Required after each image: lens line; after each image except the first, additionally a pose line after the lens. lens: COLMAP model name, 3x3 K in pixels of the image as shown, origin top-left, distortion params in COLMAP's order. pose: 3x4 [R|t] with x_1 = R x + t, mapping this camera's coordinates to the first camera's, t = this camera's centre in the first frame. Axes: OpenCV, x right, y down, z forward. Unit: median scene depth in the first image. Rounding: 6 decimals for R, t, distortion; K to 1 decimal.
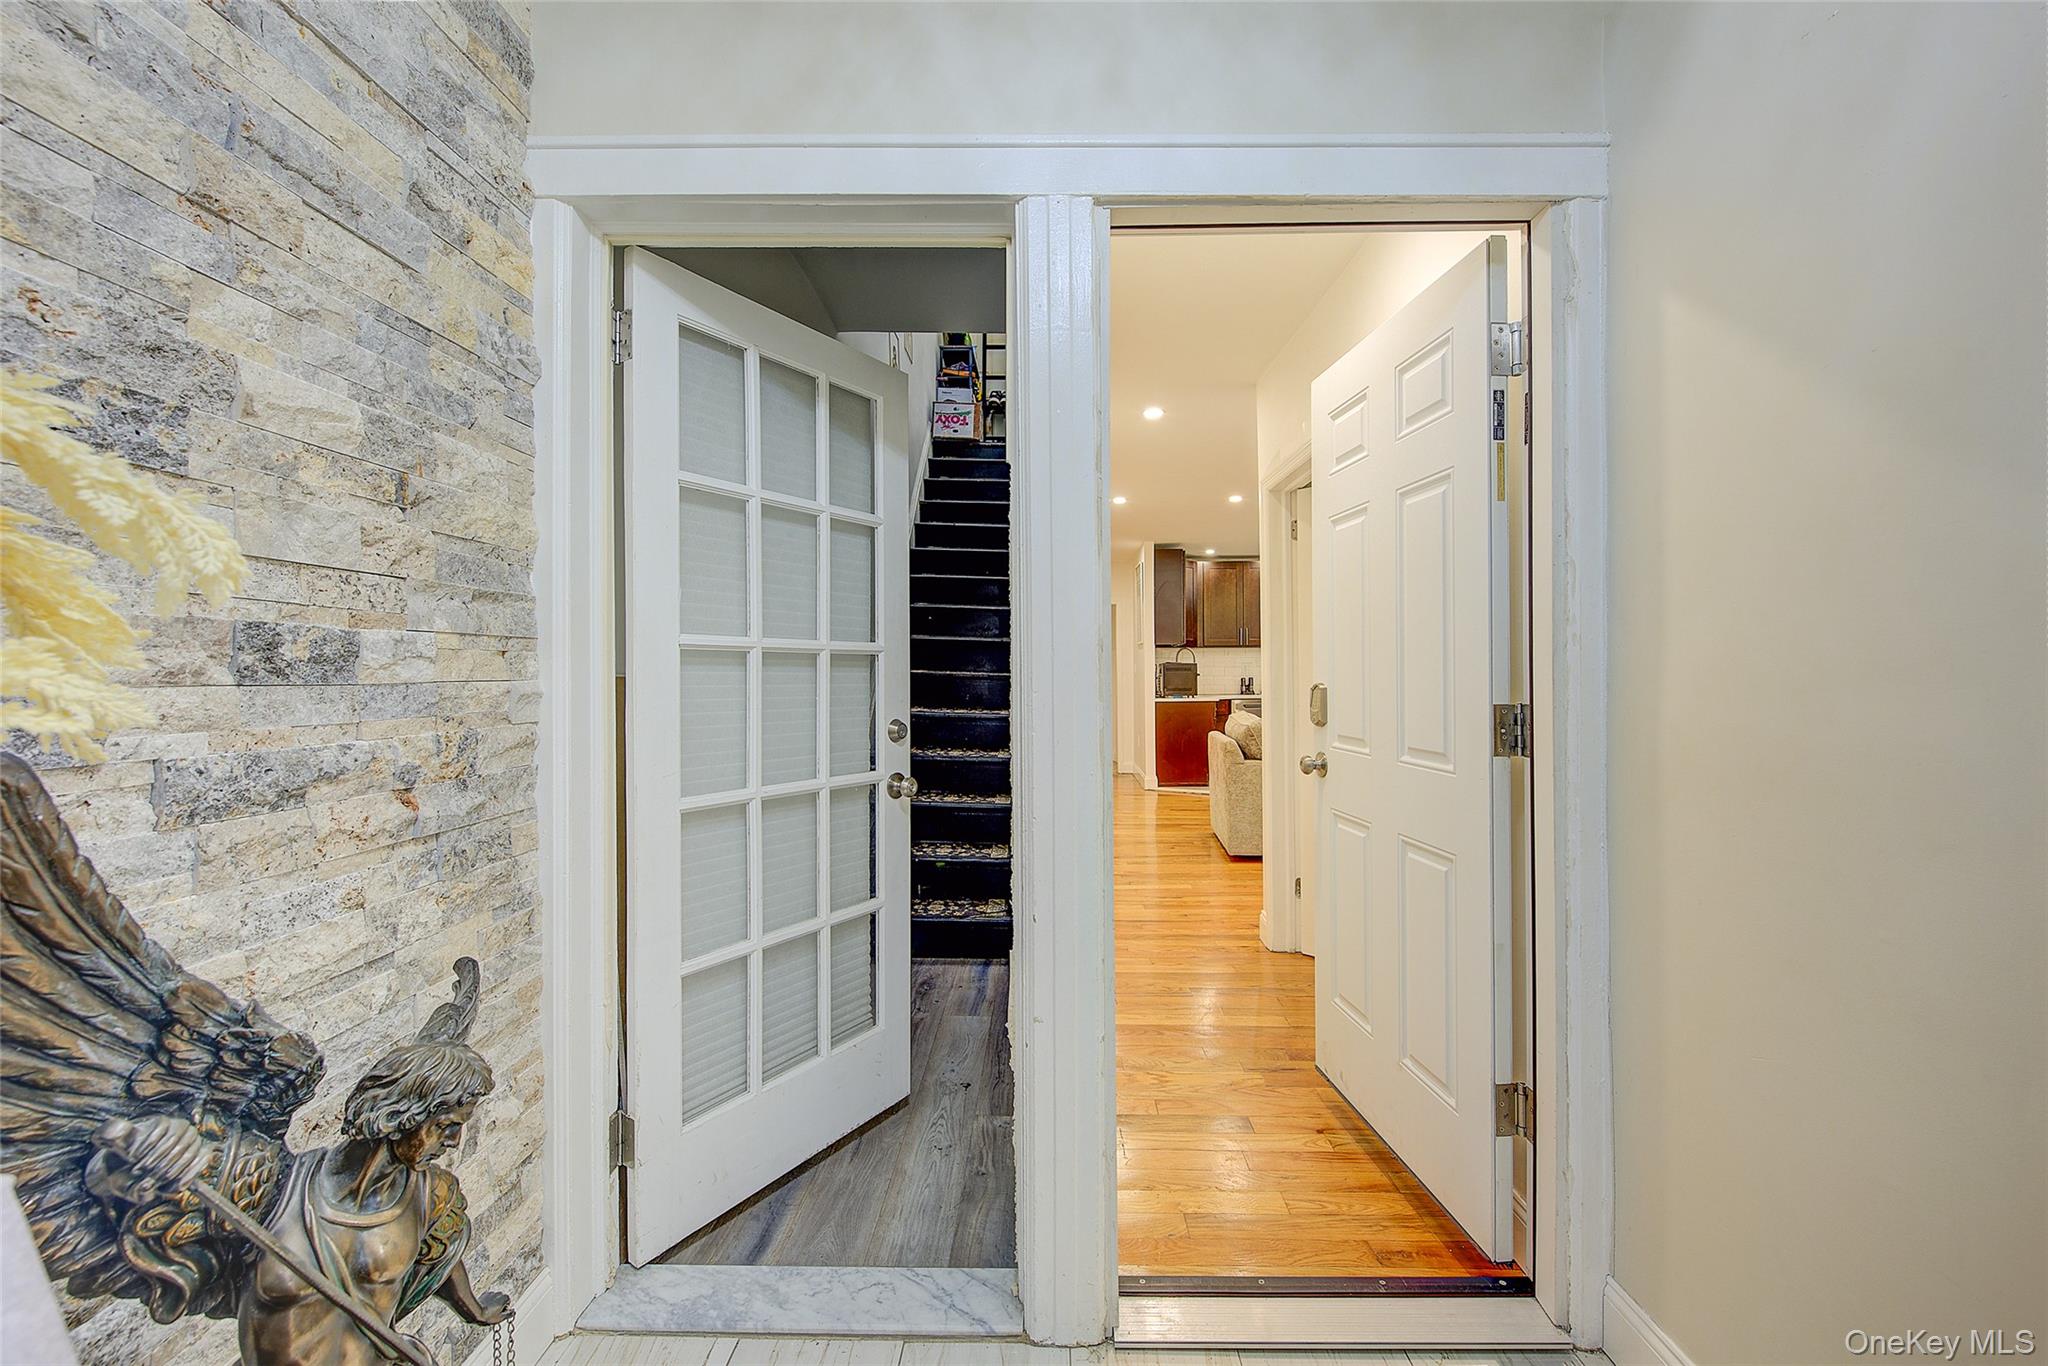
lens RADIAL K [[811.1, 0, 1032.9], [0, 811.1, 667.1], [0, 0, 1]] dist [-0.003015, -0.000314]
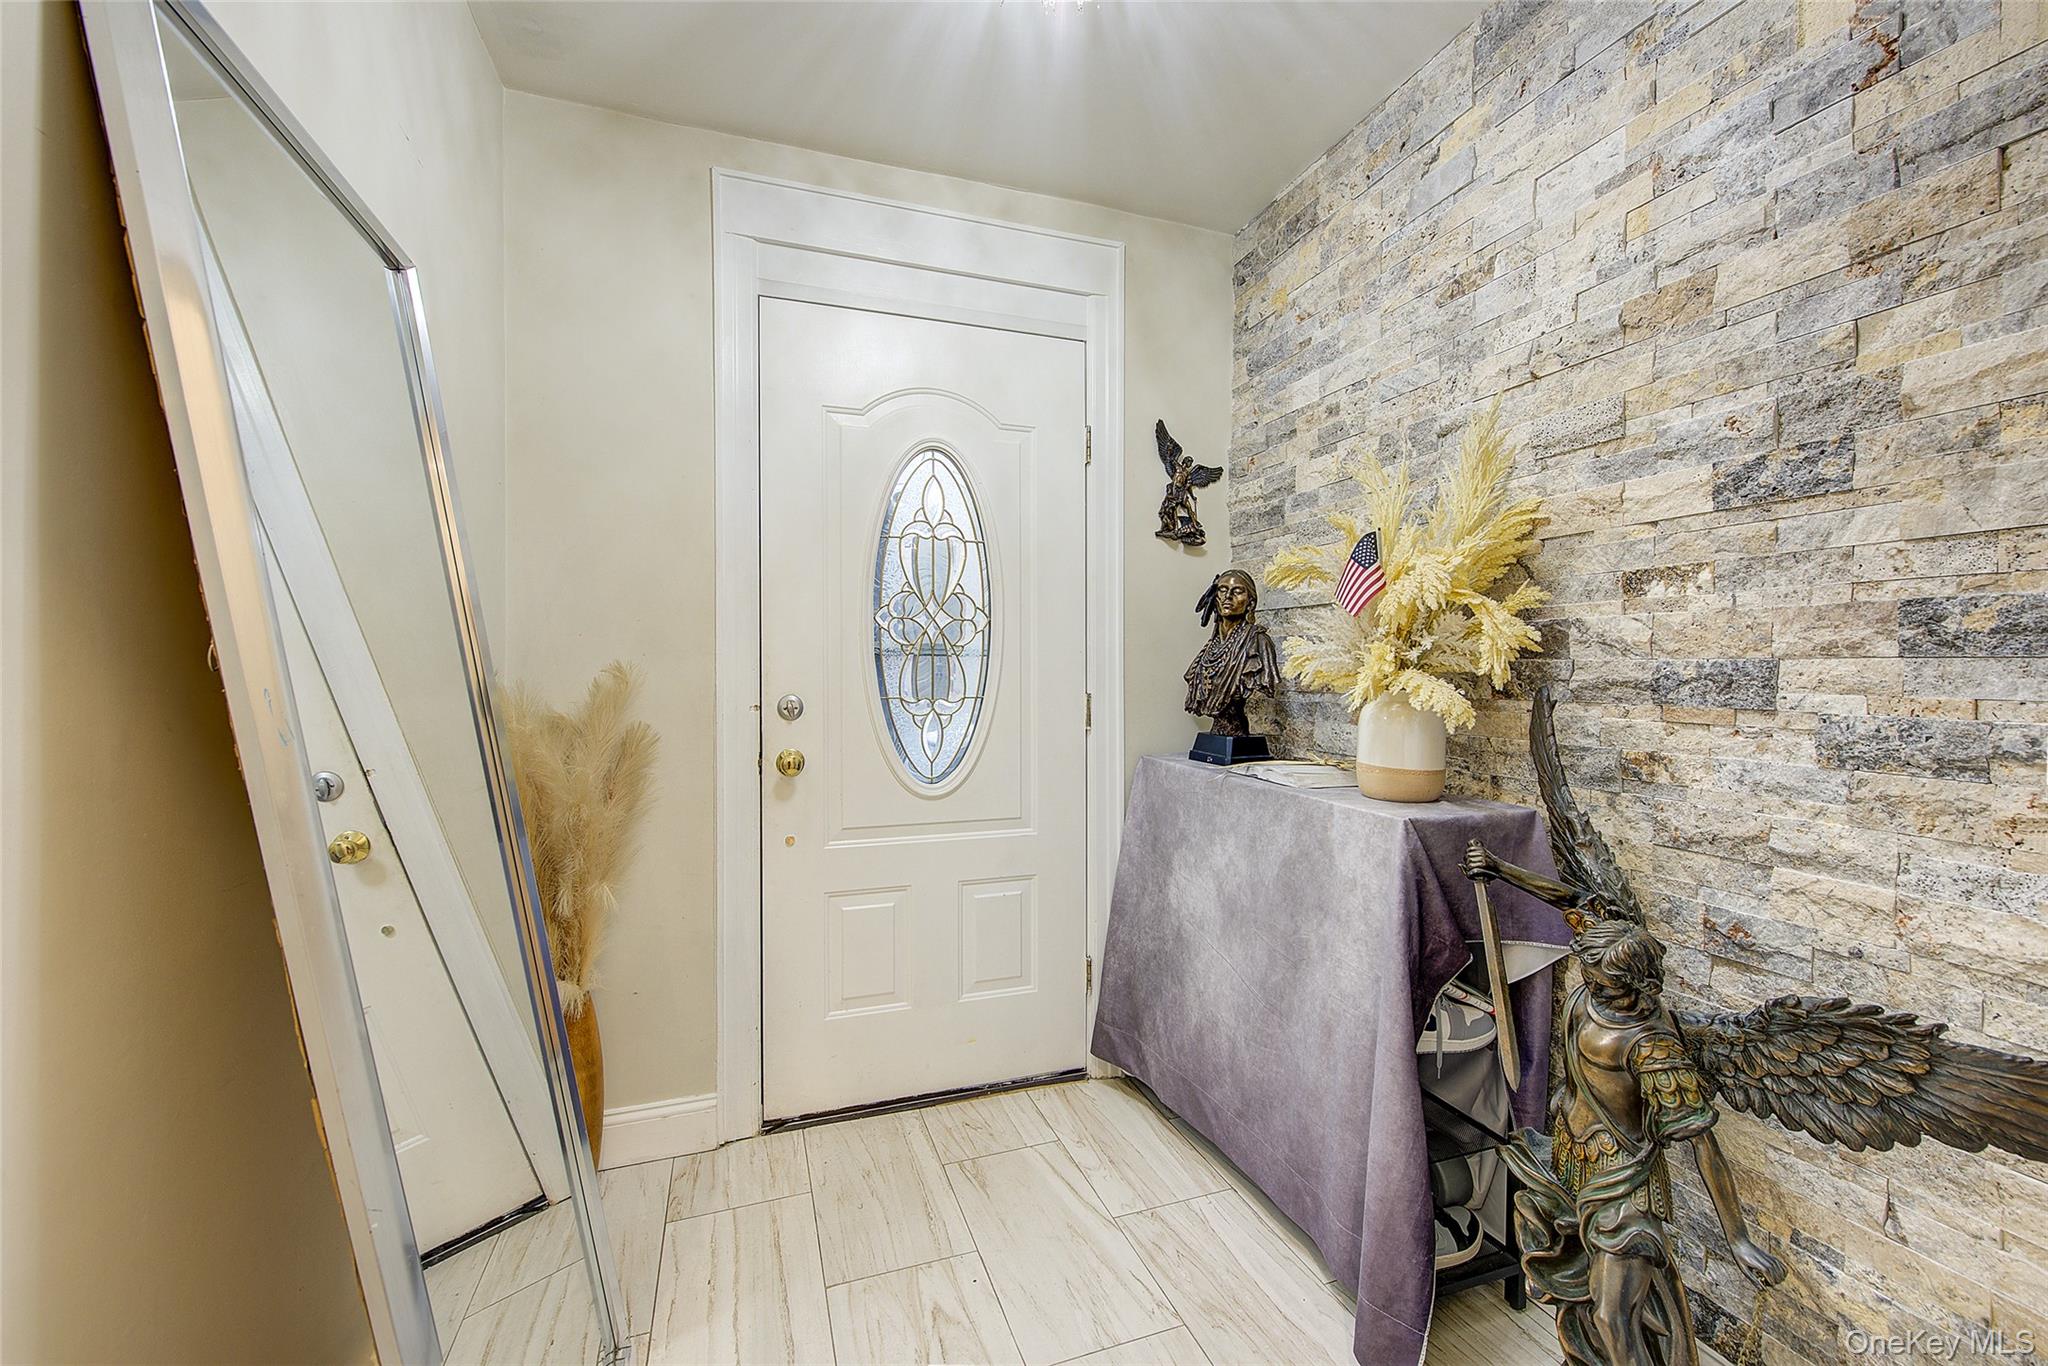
lens RADIAL K [[811.1, 0, 1032.5], [0, 811.1, 683.3], [0, 0, 1]] dist [-0.003015, -0.000314]
pose [[-0.931176, 0.007862, -0.364485, 0.553466], [0.003682, 0.999919, 0.012163, 0.040751], [0.364551, 0.009984, -0.931130, 1.605201]]
